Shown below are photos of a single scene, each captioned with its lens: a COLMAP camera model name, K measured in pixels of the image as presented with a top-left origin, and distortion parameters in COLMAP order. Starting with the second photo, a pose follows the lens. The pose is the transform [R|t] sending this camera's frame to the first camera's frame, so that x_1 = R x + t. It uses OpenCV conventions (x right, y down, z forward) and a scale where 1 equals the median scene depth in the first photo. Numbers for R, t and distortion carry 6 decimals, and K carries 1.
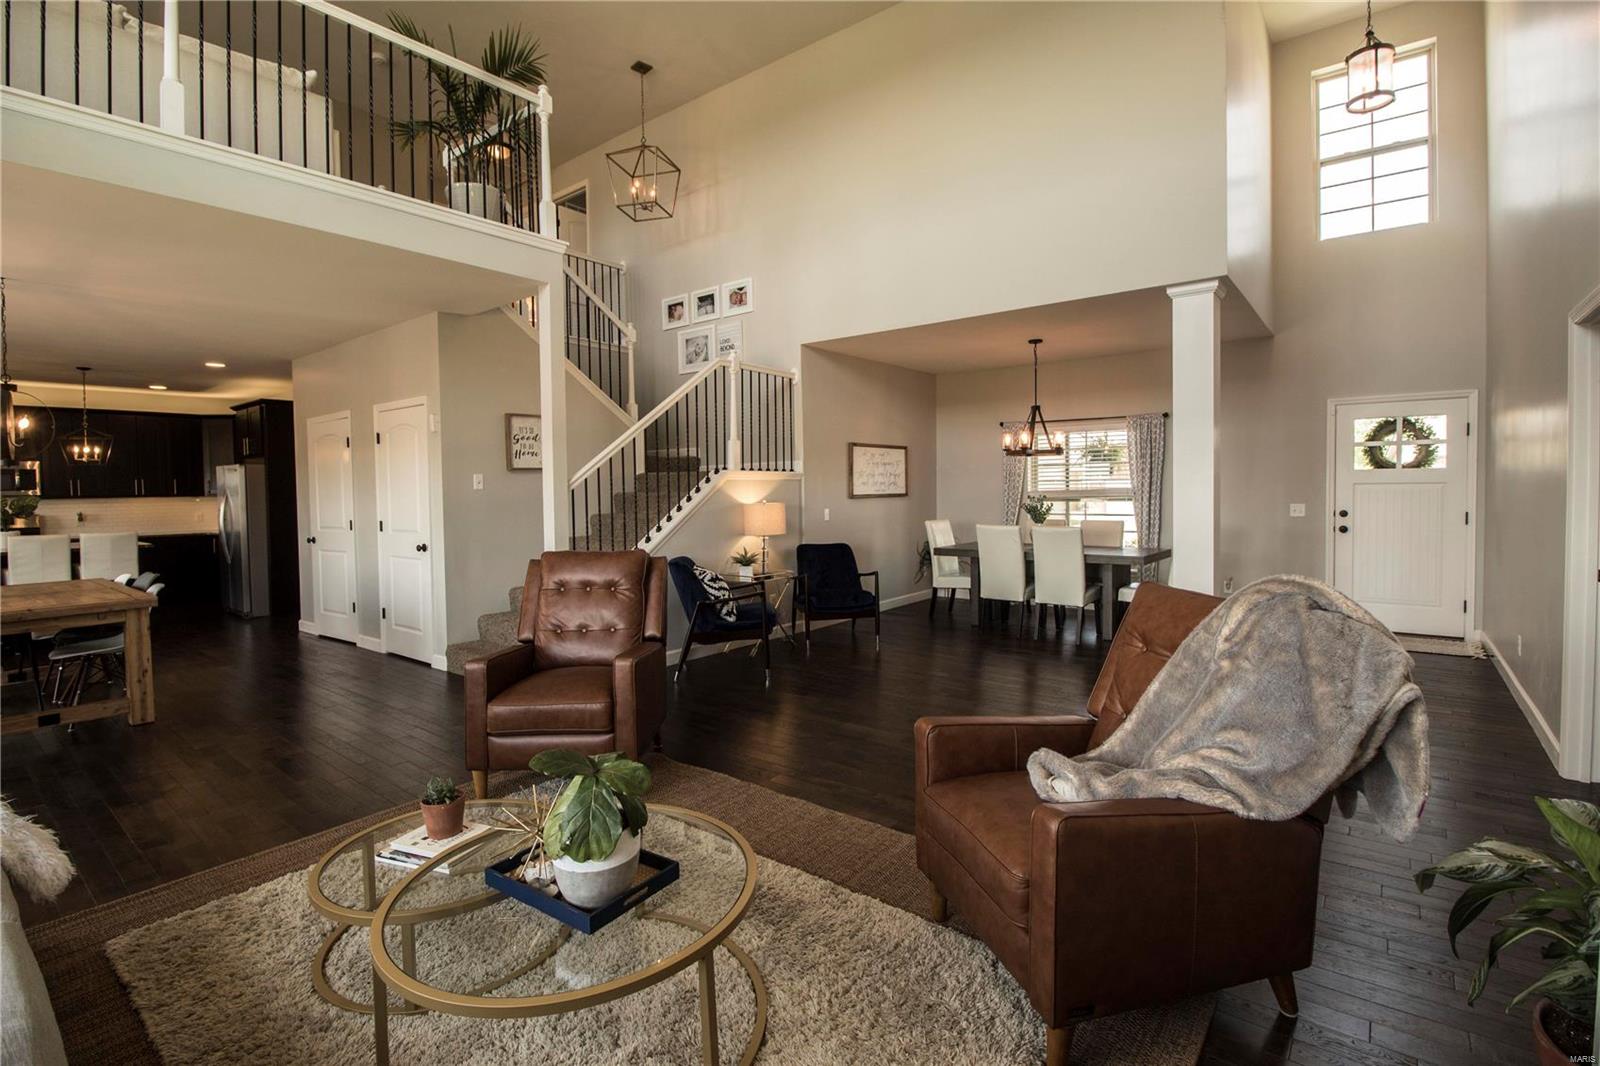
lens RADIAL K [[740.9, 0, 807.3], [0, 740.9, 513.8], [0, 0, 1]] dist [-0.001429, -0.010864]
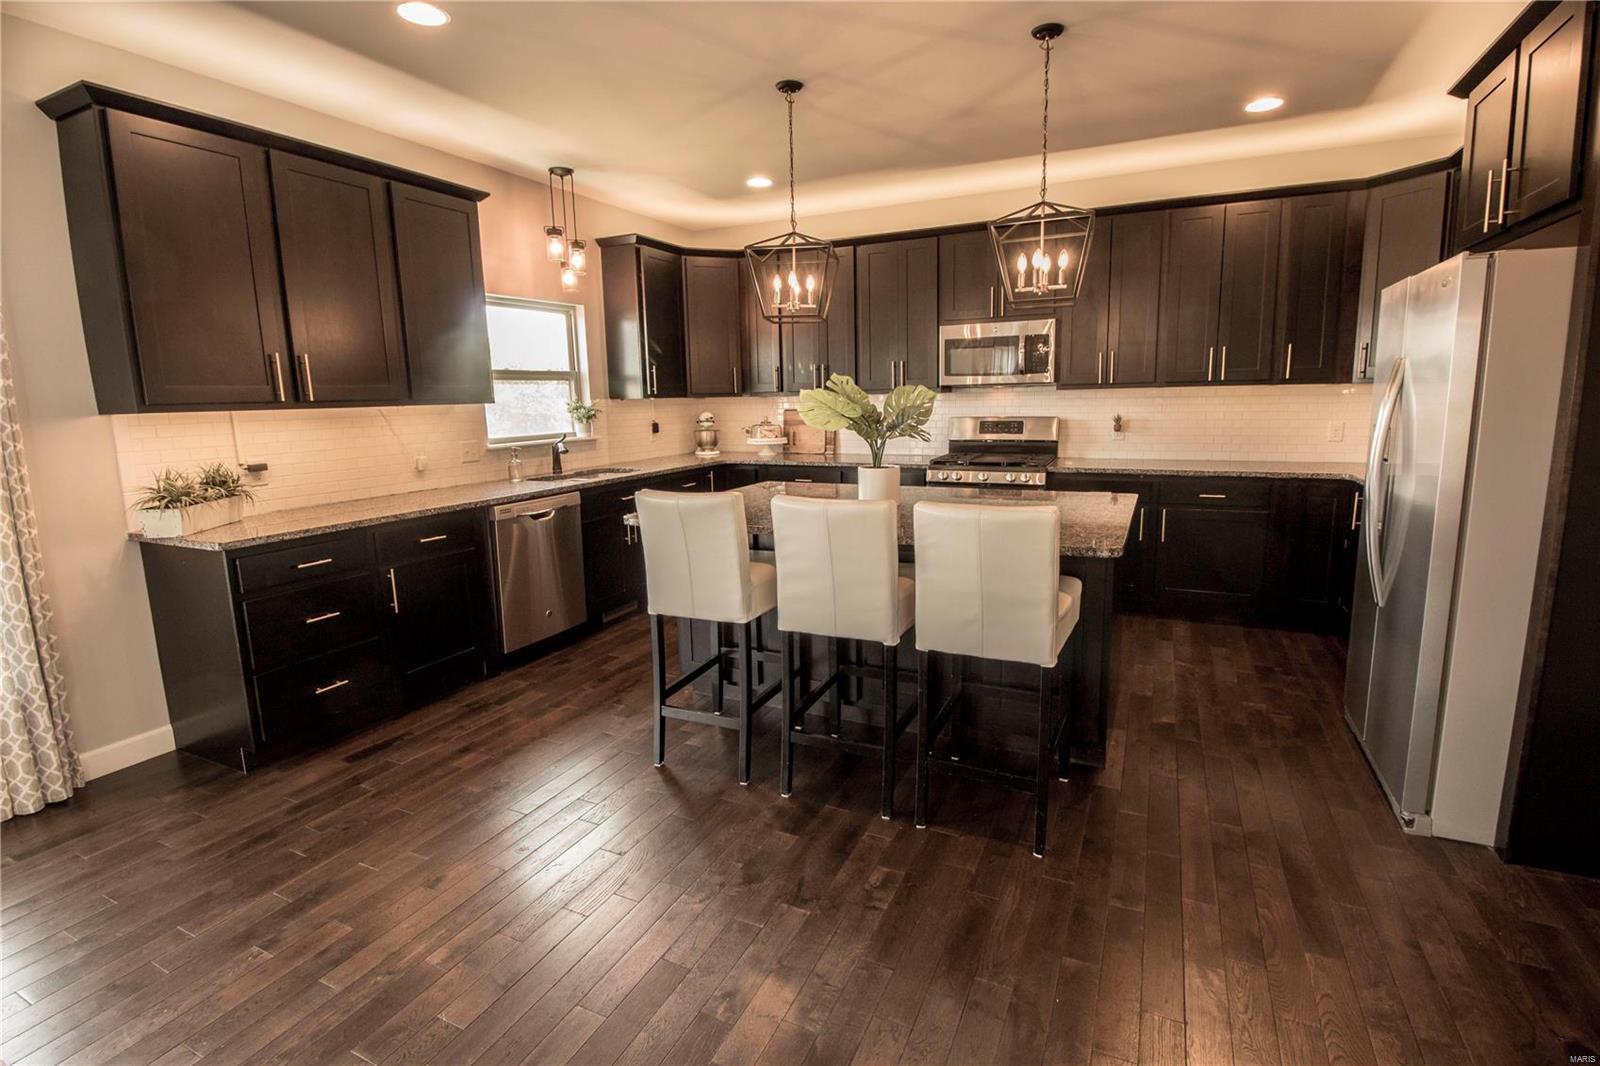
lens RADIAL K [[740.9, 0, 808.6], [0, 740.9, 508.8], [0, 0, 1]] dist [-0.001429, -0.010864]
pose [[0.221848, 0.156227, -0.962485, -0.703679], [-0.014471, 0.987500, 0.156952, -0.021512], [0.974974, -0.020891, 0.221335, 0.900337]]
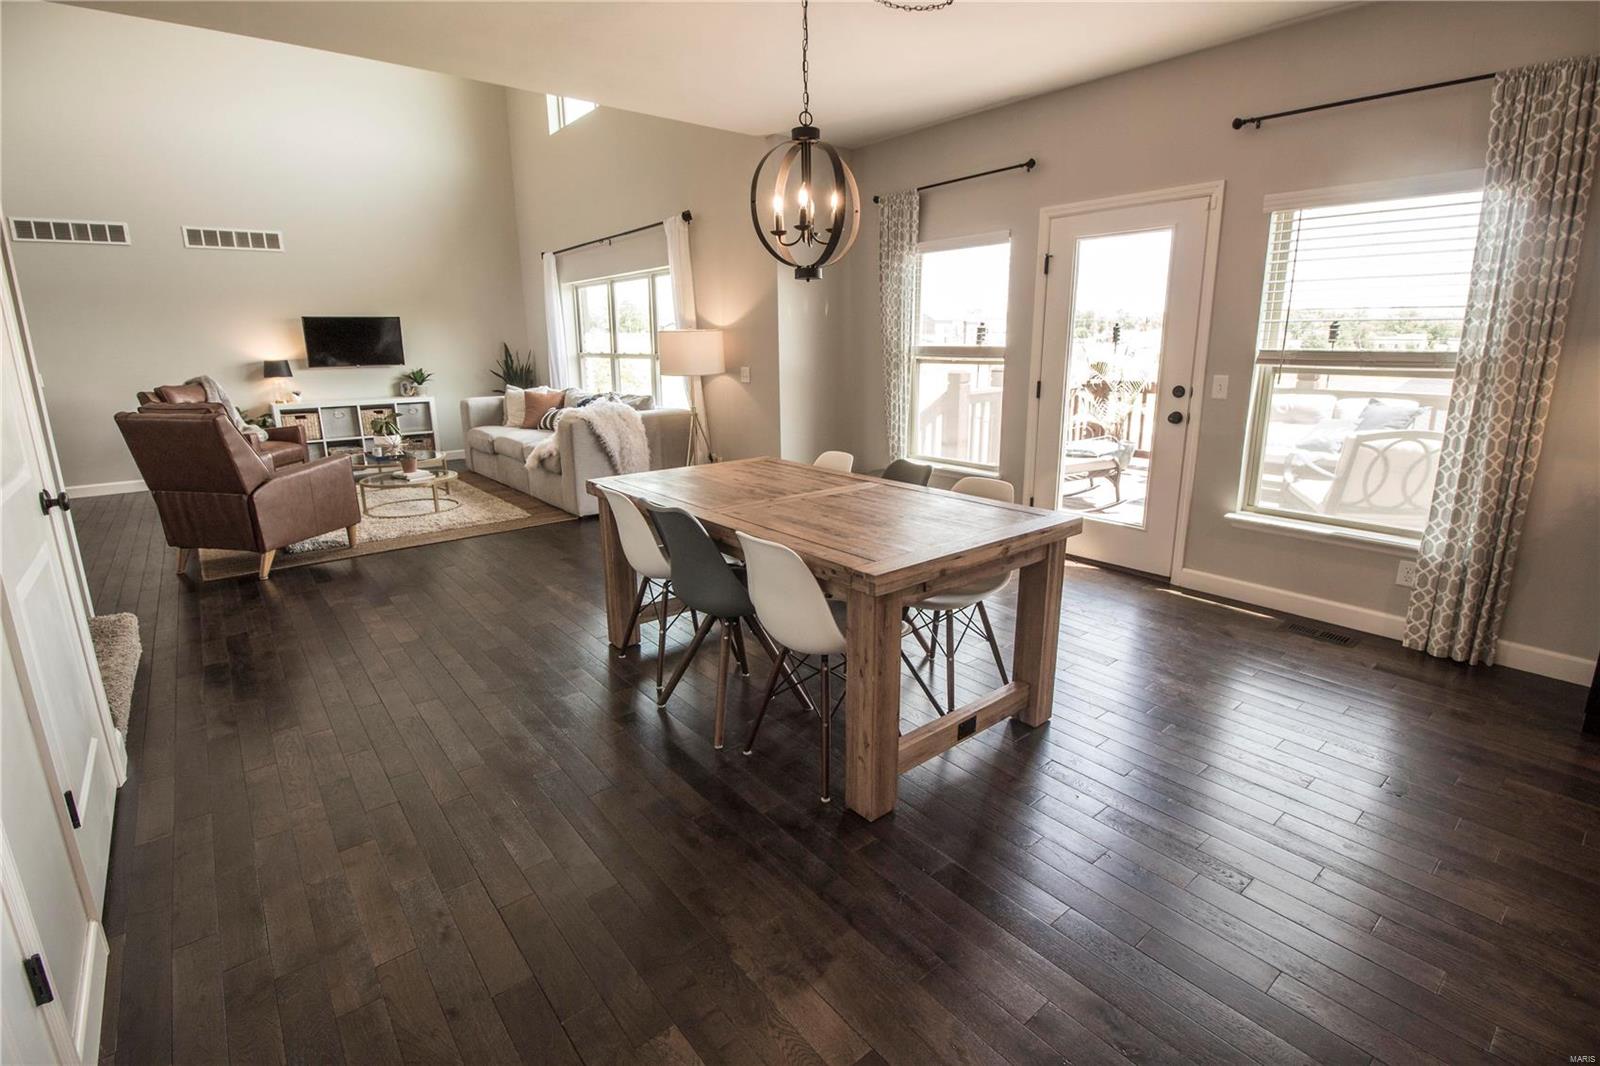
lens RADIAL K [[740.9, 0, 798.5], [0, 740.9, 512.2], [0, 0, 1]] dist [-0.001429, -0.010864]
pose [[-0.975446, -0.027423, 0.218525, -0.825997], [0.030004, 0.966420, 0.255209, -0.025003], [-0.218185, 0.255500, -0.941868, 1.097876]]
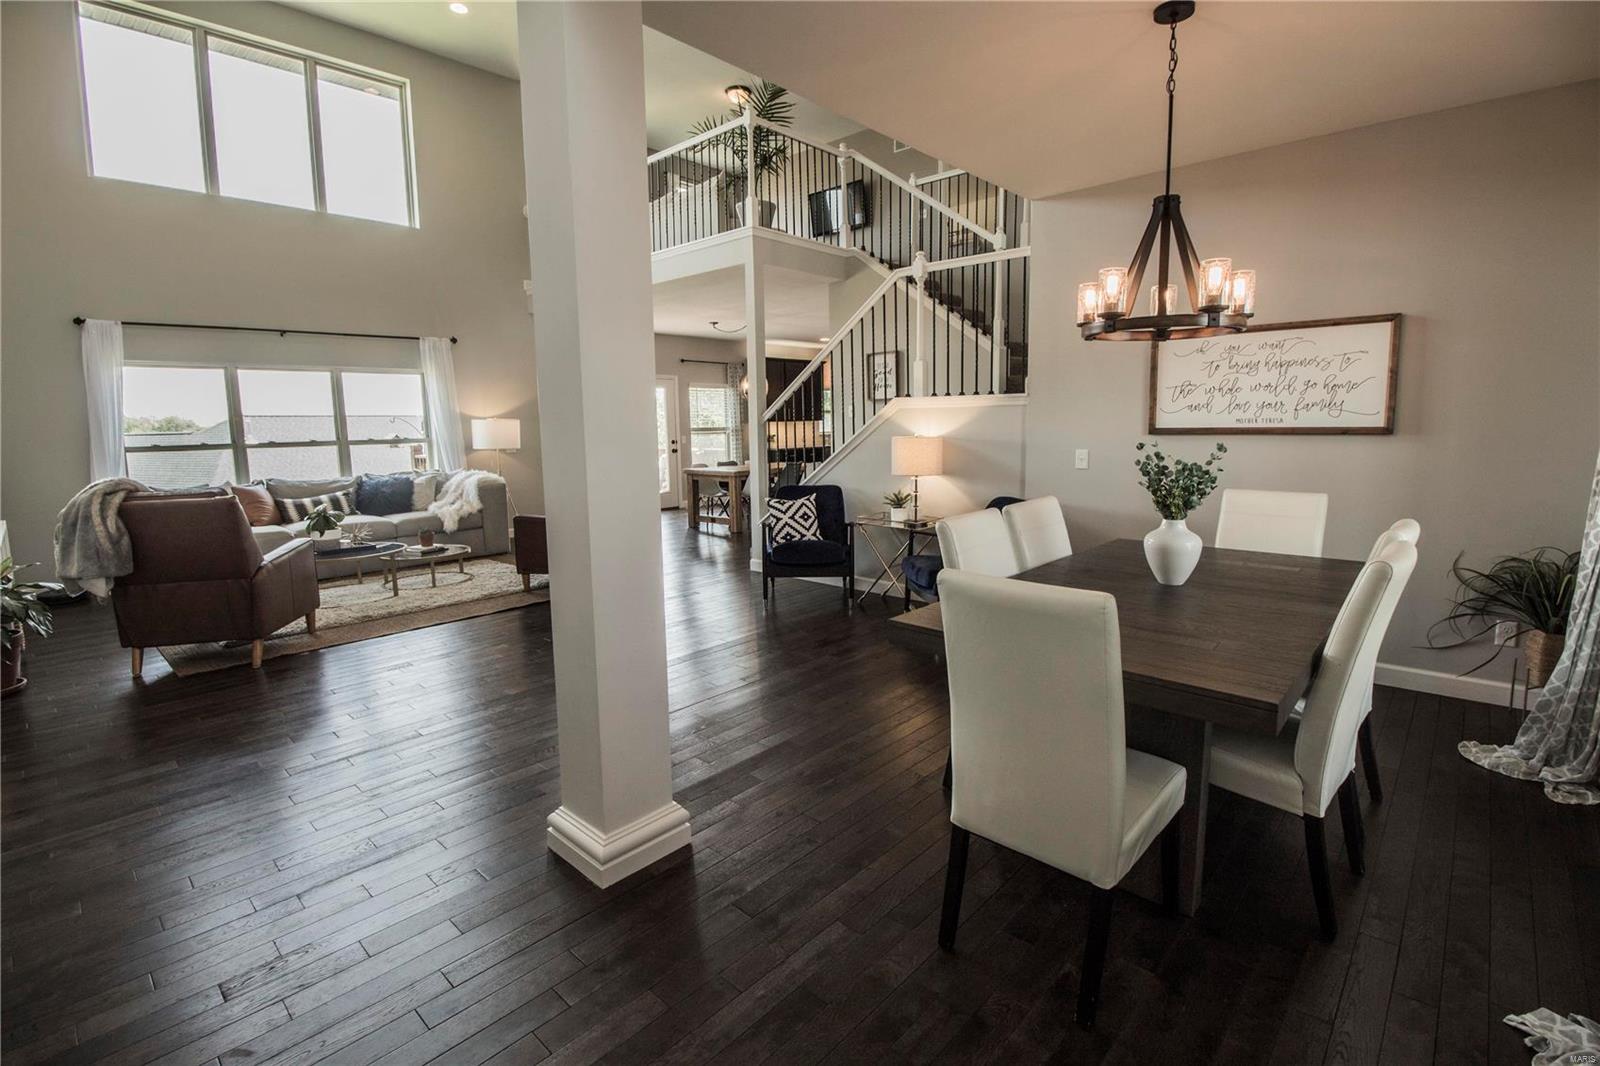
lens RADIAL K [[740.9, 0, 801.5], [0, 740.9, 518.7], [0, 0, 1]] dist [-0.001429, -0.010864]
pose [[-0.078192, 0.145556, -0.986255, 0.738113], [-0.015616, 0.988984, 0.147197, -0.041021], [0.996816, 0.026911, -0.075057, 0.883100]]
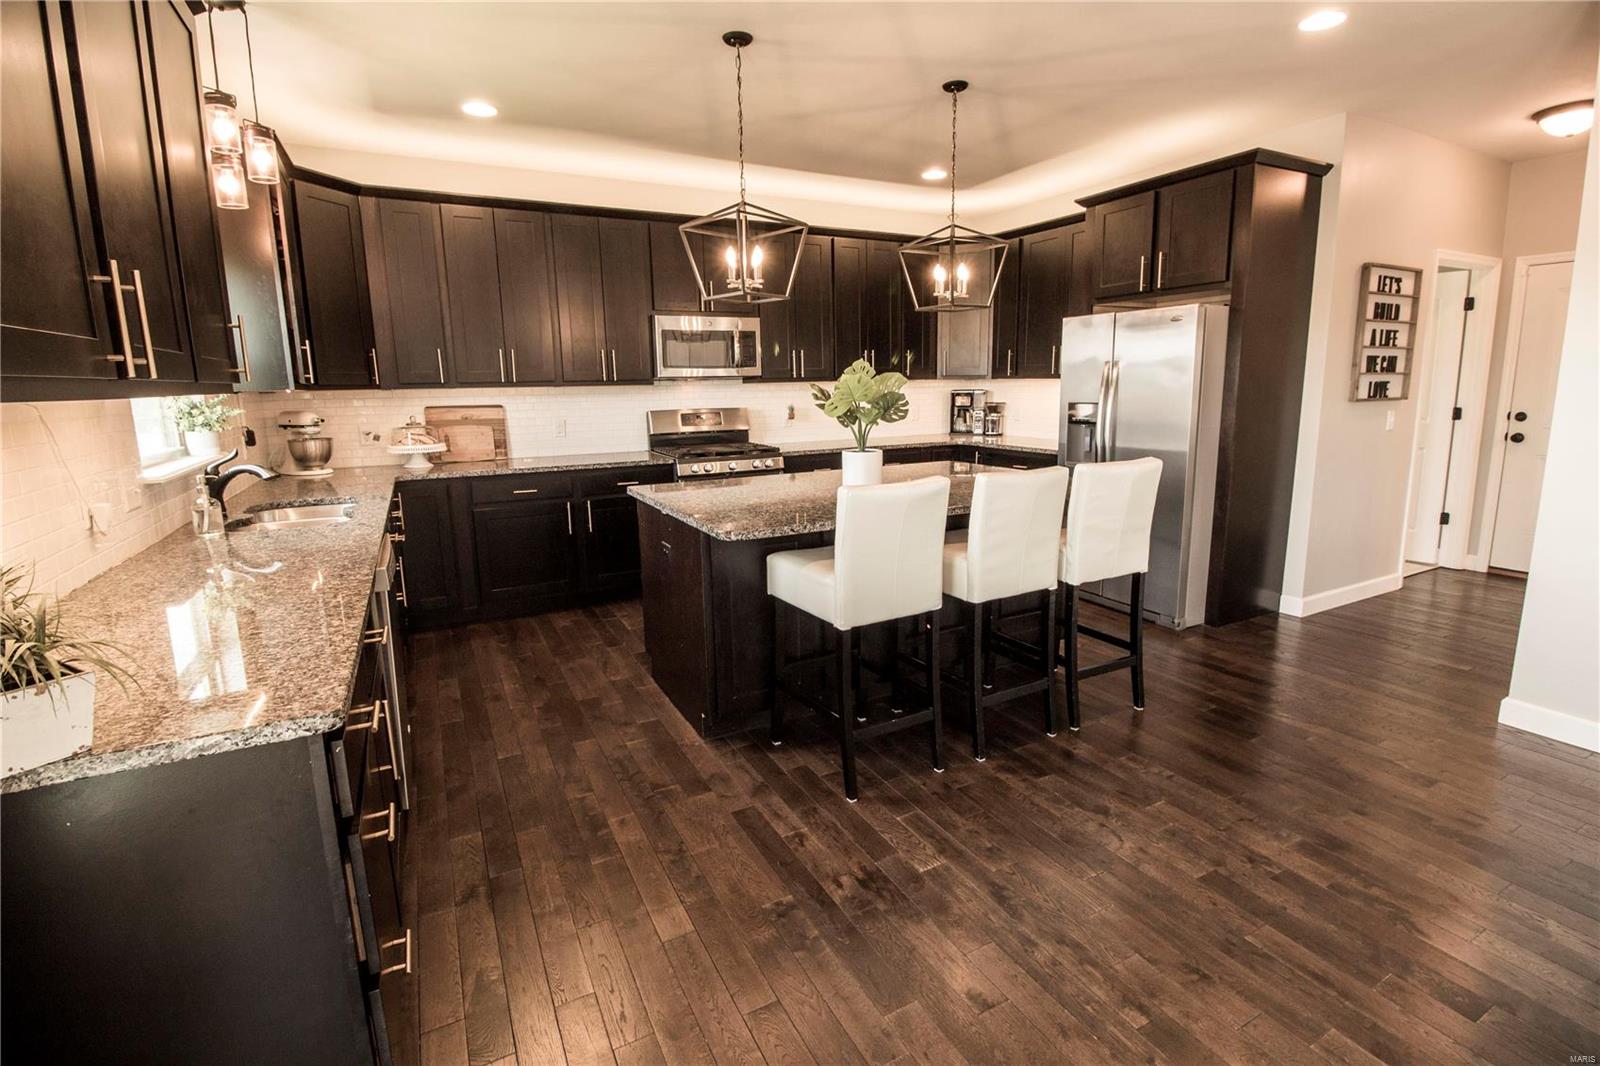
lens RADIAL K [[740.9, 0, 806.2], [0, 740.9, 510.2], [0, 0, 1]] dist [-0.001429, -0.010864]
pose [[0.913717, 0.066344, -0.400899, -0.987349], [-0.008477, 0.989479, 0.144426, -0.006082], [0.406263, -0.128566, 0.904666, 0.584380]]
